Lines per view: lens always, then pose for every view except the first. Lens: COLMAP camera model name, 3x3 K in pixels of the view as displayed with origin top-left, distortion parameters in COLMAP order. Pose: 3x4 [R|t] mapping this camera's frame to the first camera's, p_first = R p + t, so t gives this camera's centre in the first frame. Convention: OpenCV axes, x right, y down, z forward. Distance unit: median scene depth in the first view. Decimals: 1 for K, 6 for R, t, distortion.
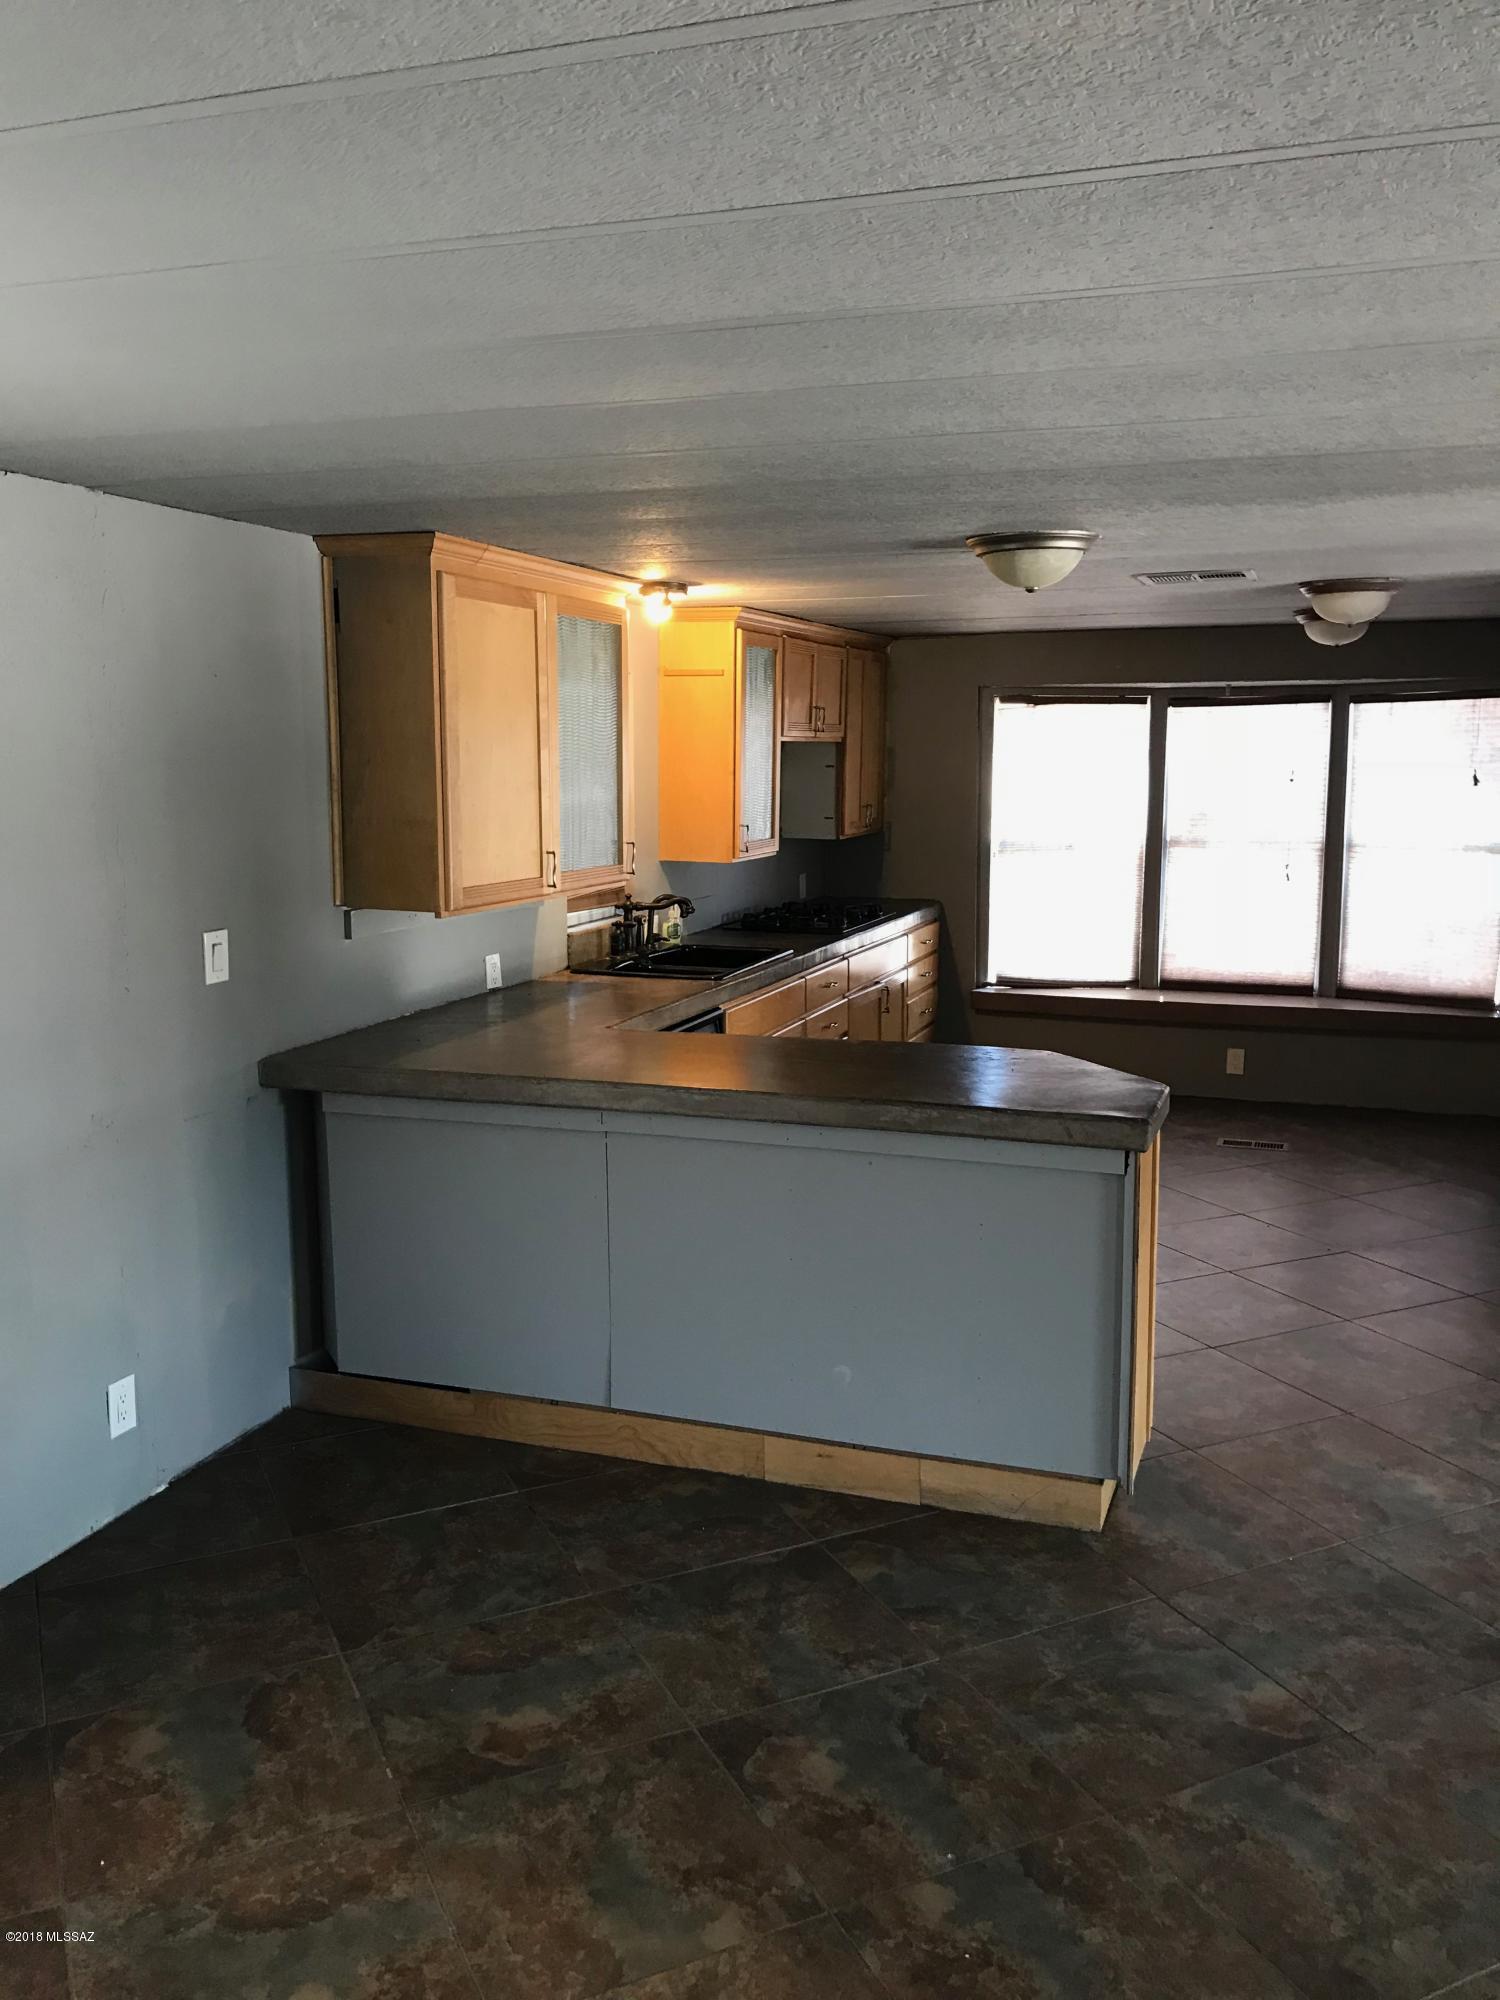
lens RADIAL K [[1636.8, 0, 750.0], [0, 1636.8, 1000.0], [0, 0, 1]] dist [0.029903, -0.049794]
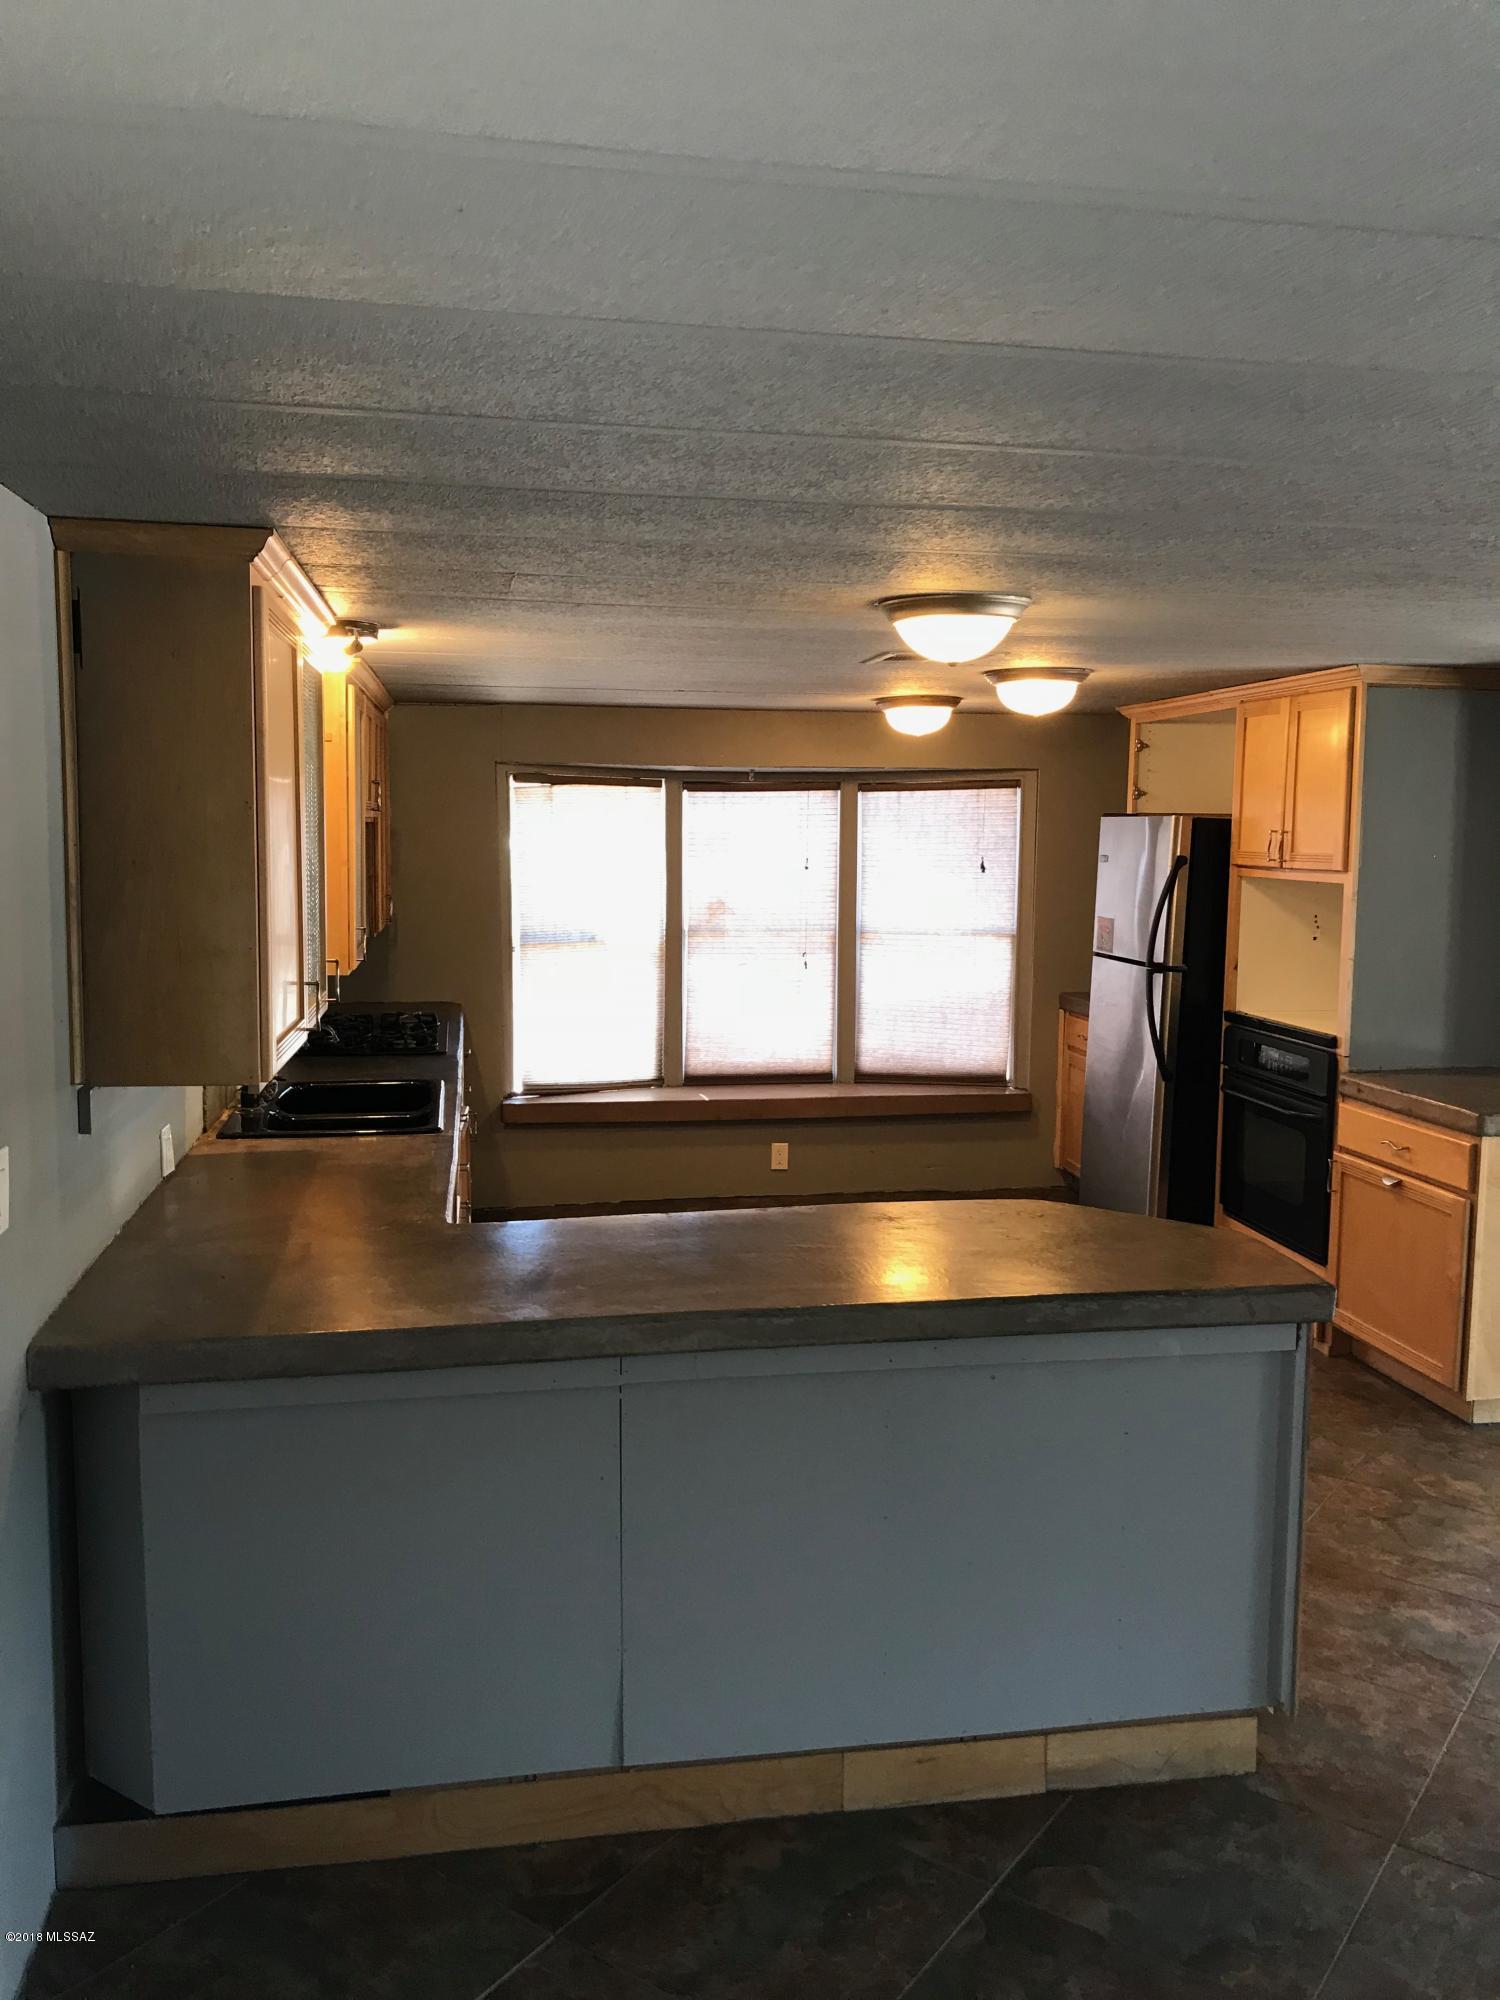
lens RADIAL K [[1627.9, 0, 754.9], [0, 1627.9, 1014.2], [0, 0, 1]] dist [0.062965, -0.062003]
pose [[0.868719, -0.048997, 0.492877, -0.241821], [0.065556, 0.997715, -0.016363, -0.040960], [-0.490949, 0.046526, 0.869945, 0.215005]]
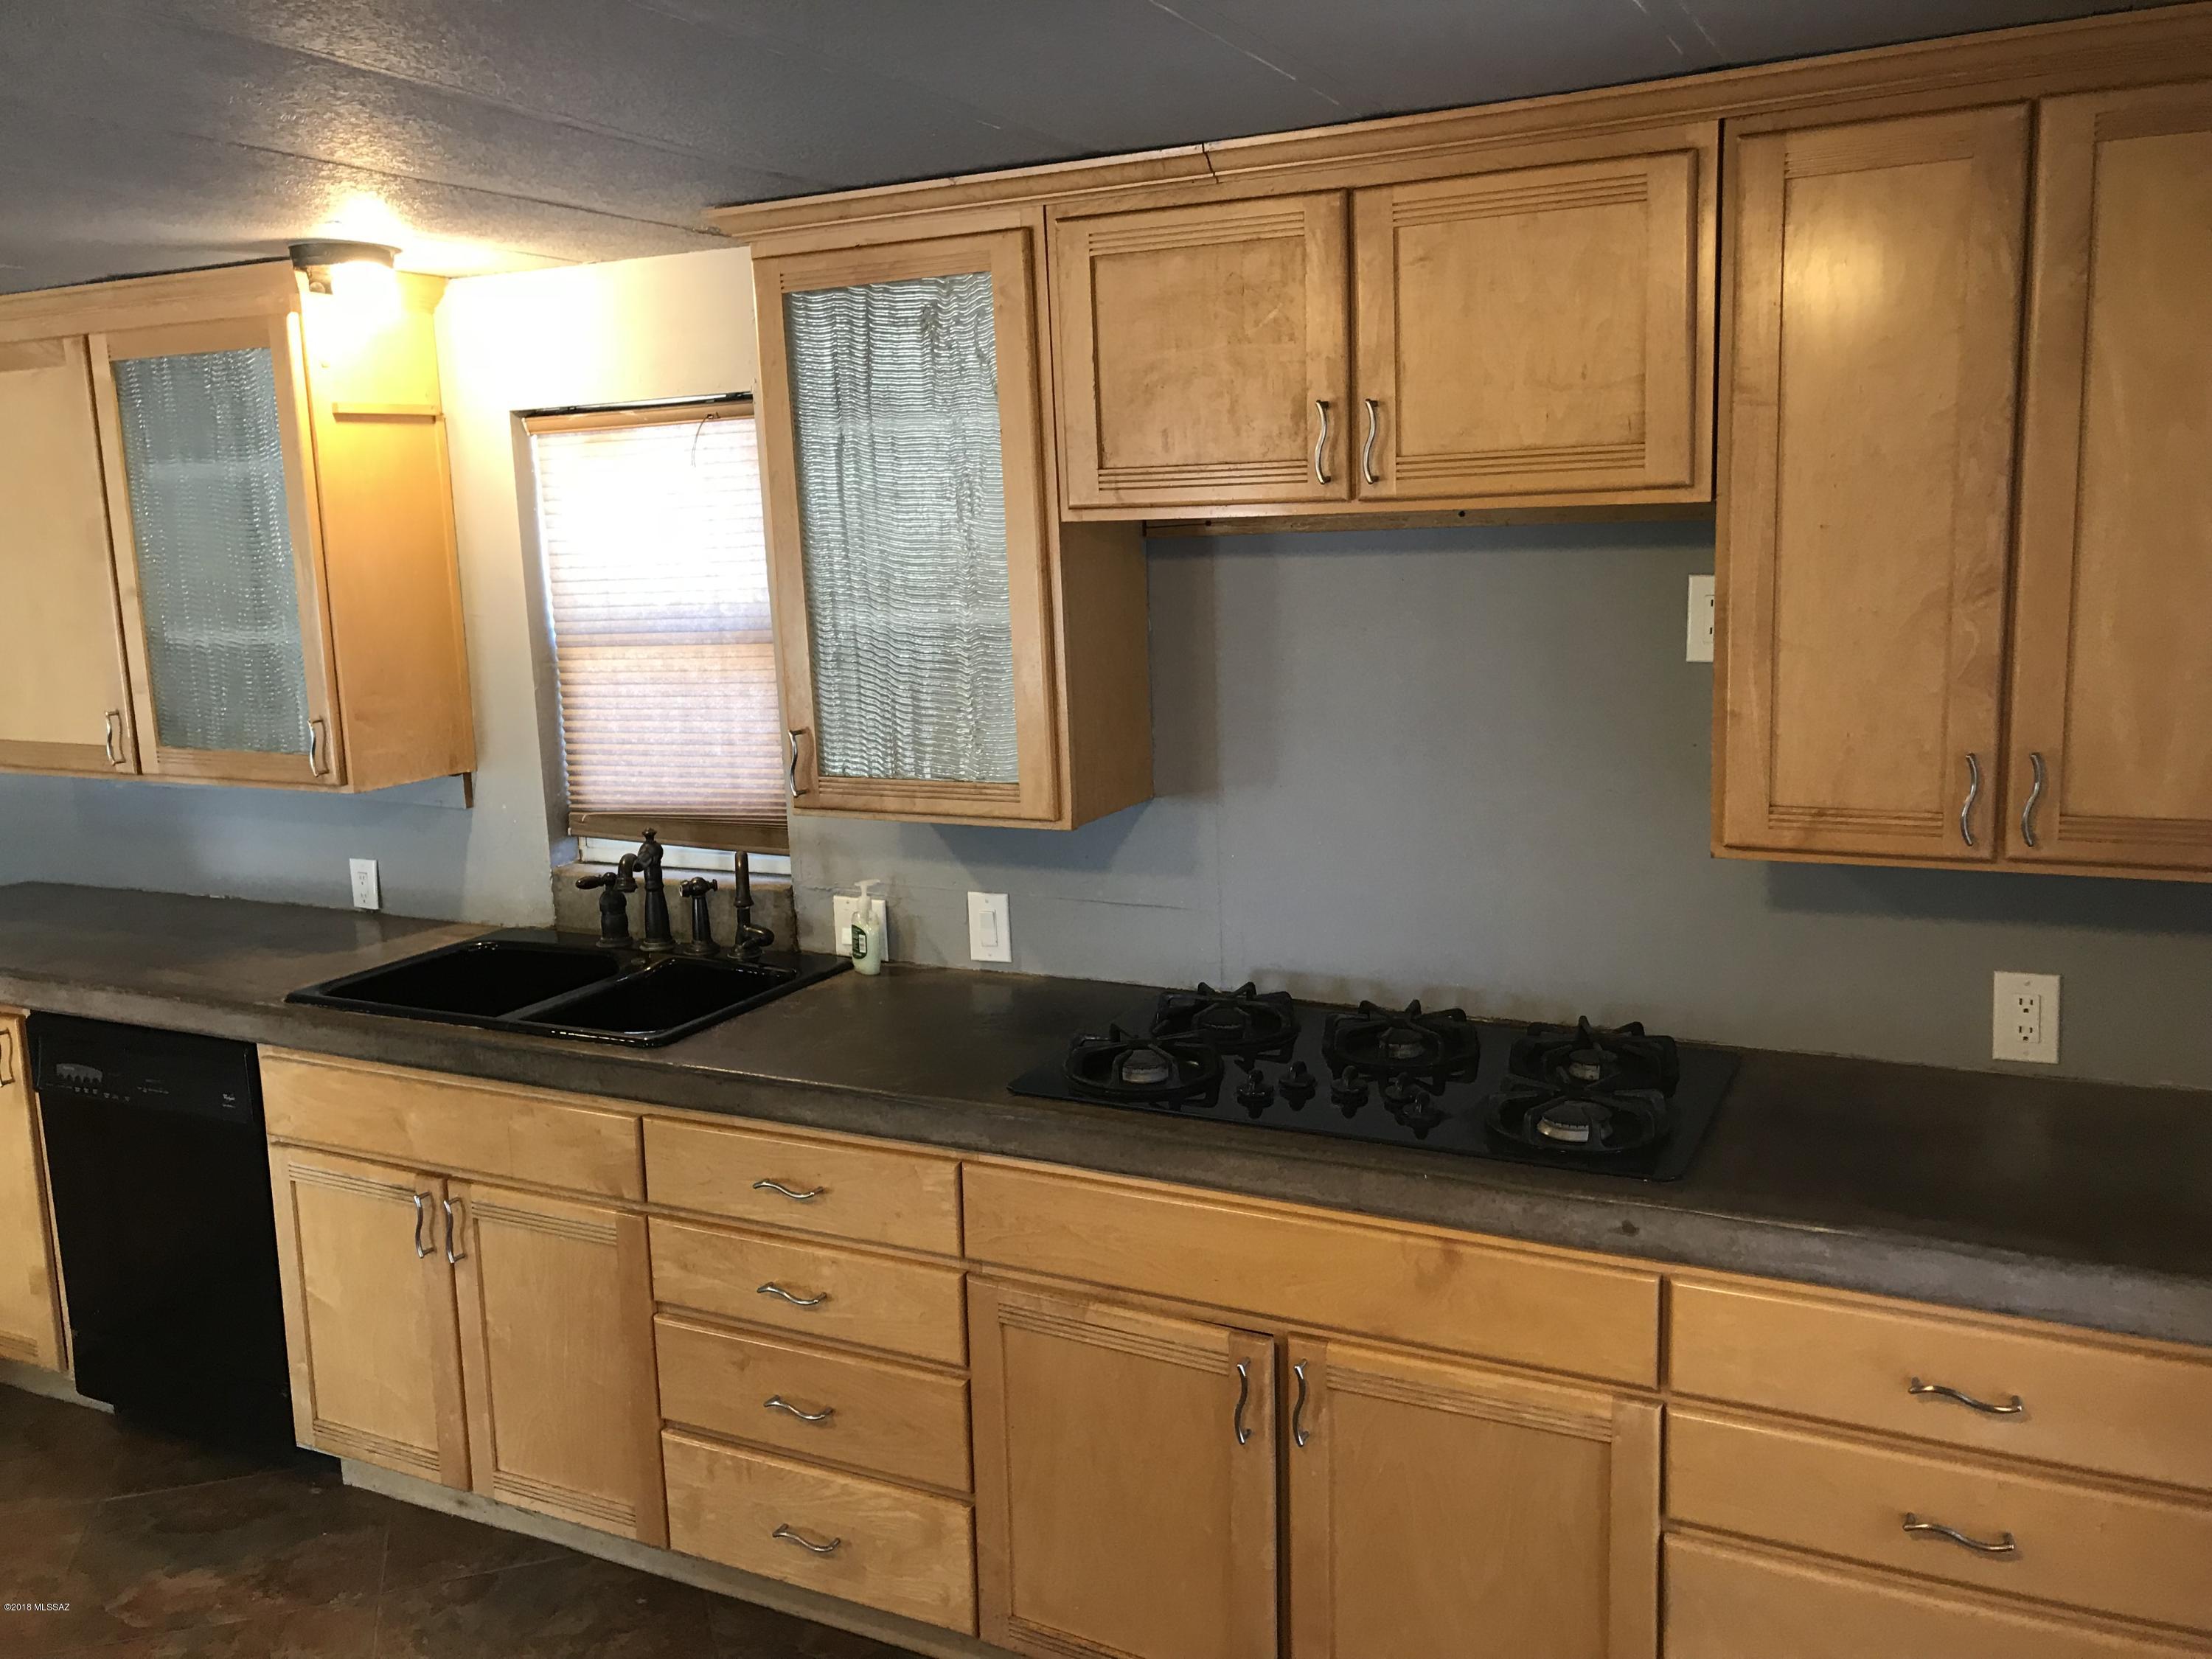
lens RADIAL K [[1800.4, 0, 1105.0], [0, 1800.4, 815.6], [0, 0, 1]] dist [0.062965, -0.062003]
pose [[-0.128019, 0.166489, -0.977698, 0.455711], [-0.120014, 0.975964, 0.181909, -0.185836], [0.984483, 0.140625, -0.104961, 1.167365]]
